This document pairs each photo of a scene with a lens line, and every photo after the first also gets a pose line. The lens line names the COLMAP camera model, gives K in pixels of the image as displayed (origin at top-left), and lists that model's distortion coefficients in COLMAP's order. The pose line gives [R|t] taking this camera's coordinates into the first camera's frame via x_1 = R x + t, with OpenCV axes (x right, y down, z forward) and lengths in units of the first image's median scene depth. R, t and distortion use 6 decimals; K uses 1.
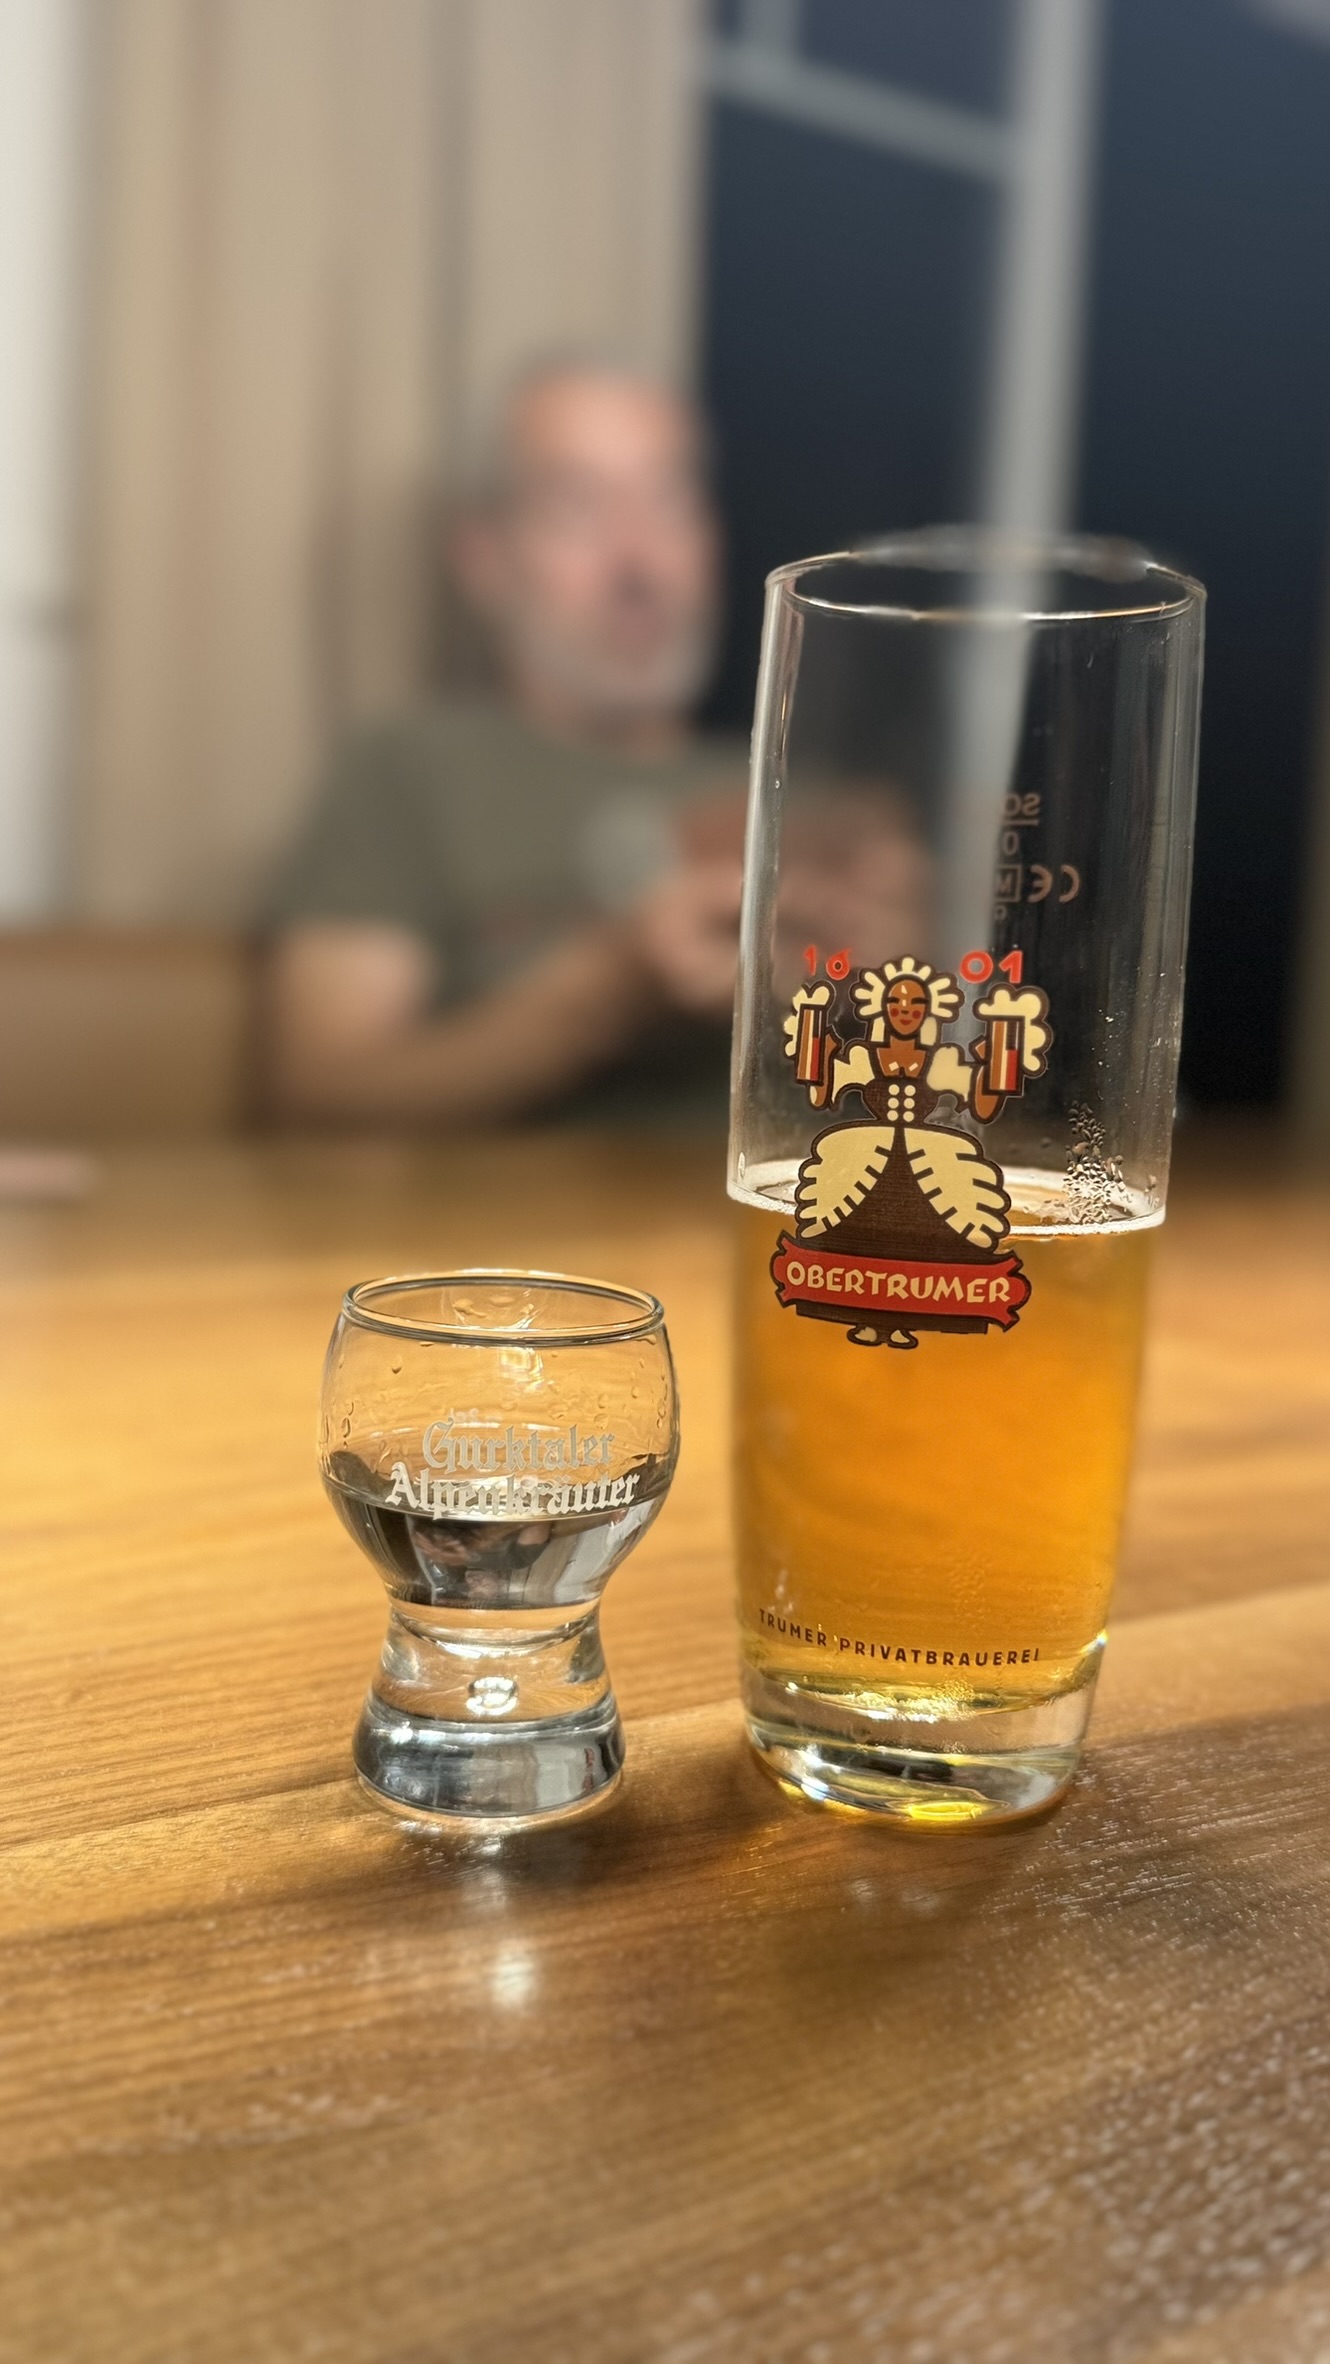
lens RADIAL K [[2129.4, 0, 665.0], [0, 2129.4, 1182.0], [0, 0, 1]] dist [0.002768, -0.000795]
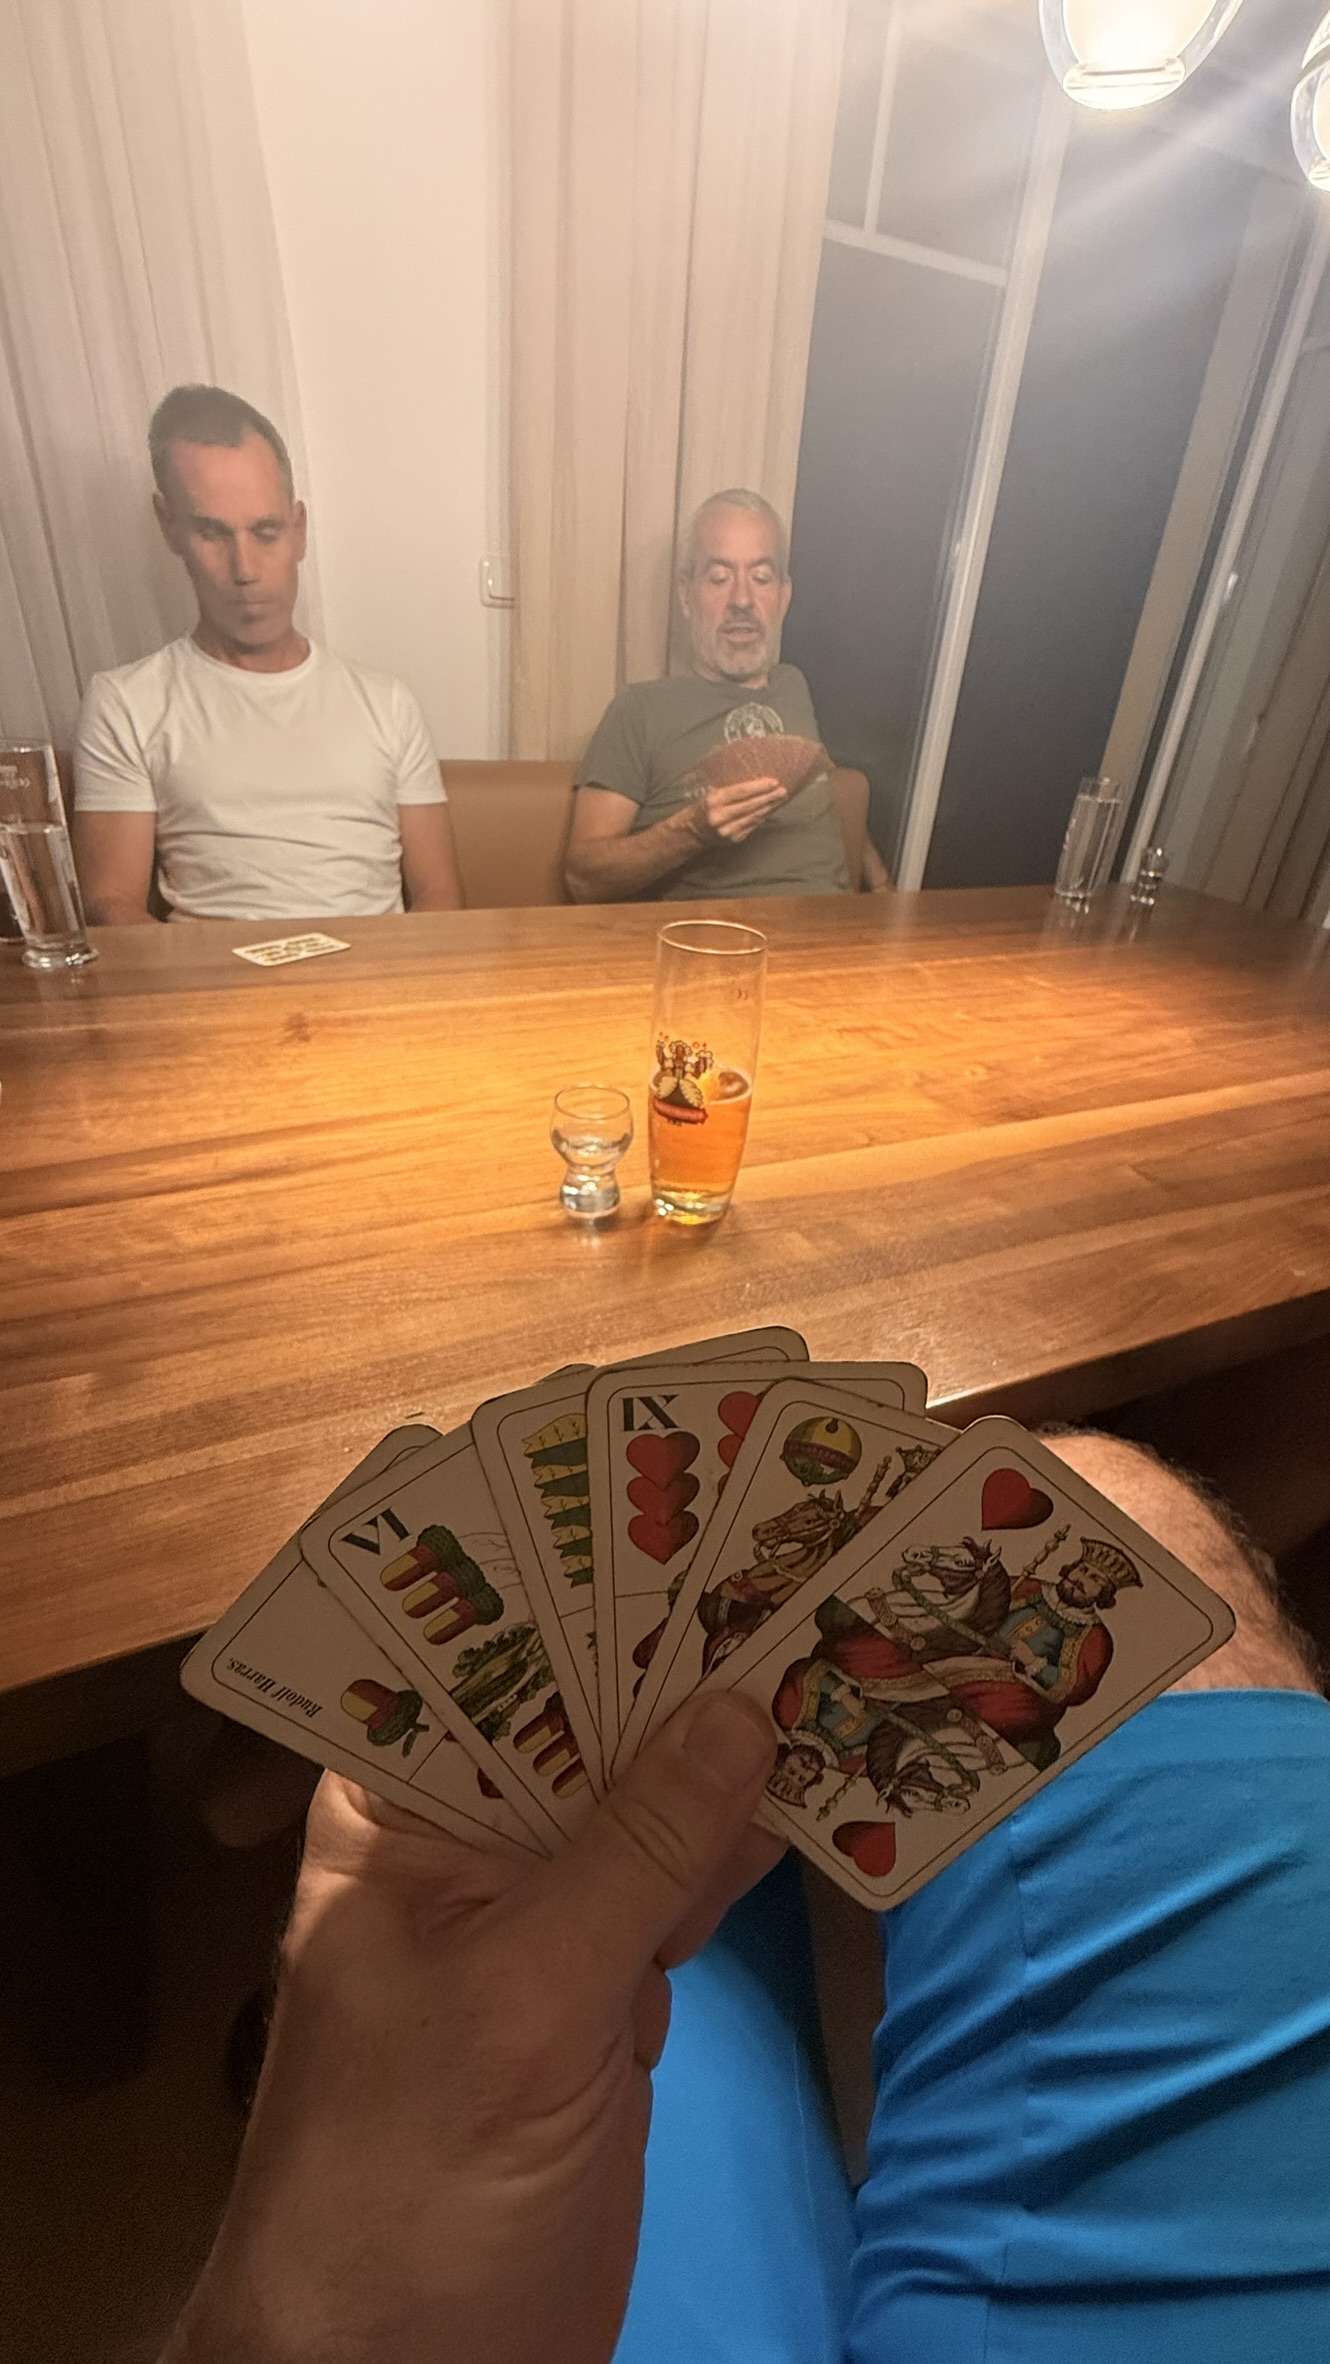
lens RADIAL K [[941.6, 0, 665.0], [0, 941.6, 1182.0], [0, 0, 1]] dist [0.001195, 0.000077]
pose [[0.991050, 0.084305, -0.103506, 0.271371], [-0.043398, 0.936706, 0.347417, -0.445963], [0.126243, -0.339816, 0.931981, -0.774136]]
